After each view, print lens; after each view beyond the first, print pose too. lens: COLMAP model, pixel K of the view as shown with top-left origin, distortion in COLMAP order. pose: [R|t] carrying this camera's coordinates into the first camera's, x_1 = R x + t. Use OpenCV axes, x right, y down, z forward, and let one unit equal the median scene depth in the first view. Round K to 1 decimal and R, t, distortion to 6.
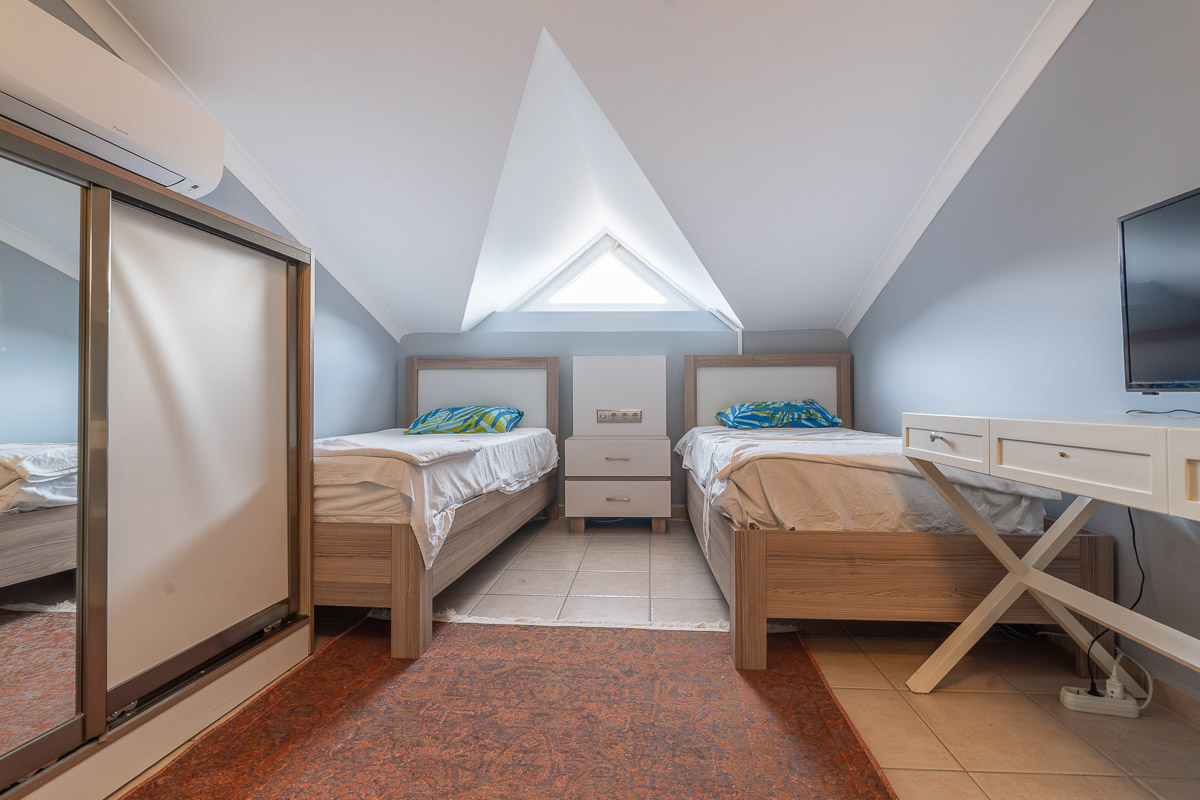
lens RADIAL K [[563.7, 0, 599.7], [0, 563.7, 392.4], [0, 0, 1]] dist [-0.009650, 0.004183]
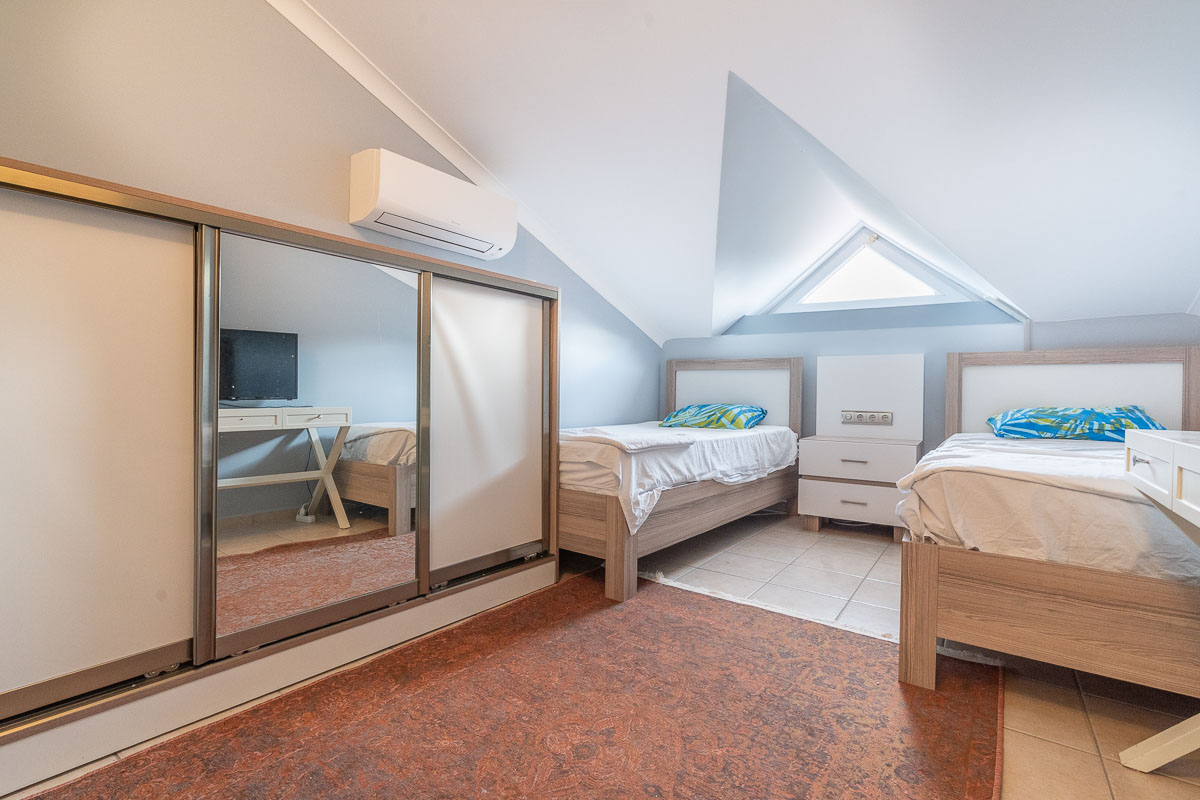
lens RADIAL K [[563.7, 0, 599.6], [0, 563.7, 400.6], [0, 0, 1]] dist [-0.009650, 0.004183]
pose [[0.841226, 0.021718, -0.540248, 0.311105], [-0.007096, 0.999550, 0.029134, -0.022319], [0.540637, -0.020674, 0.841002, -0.096976]]
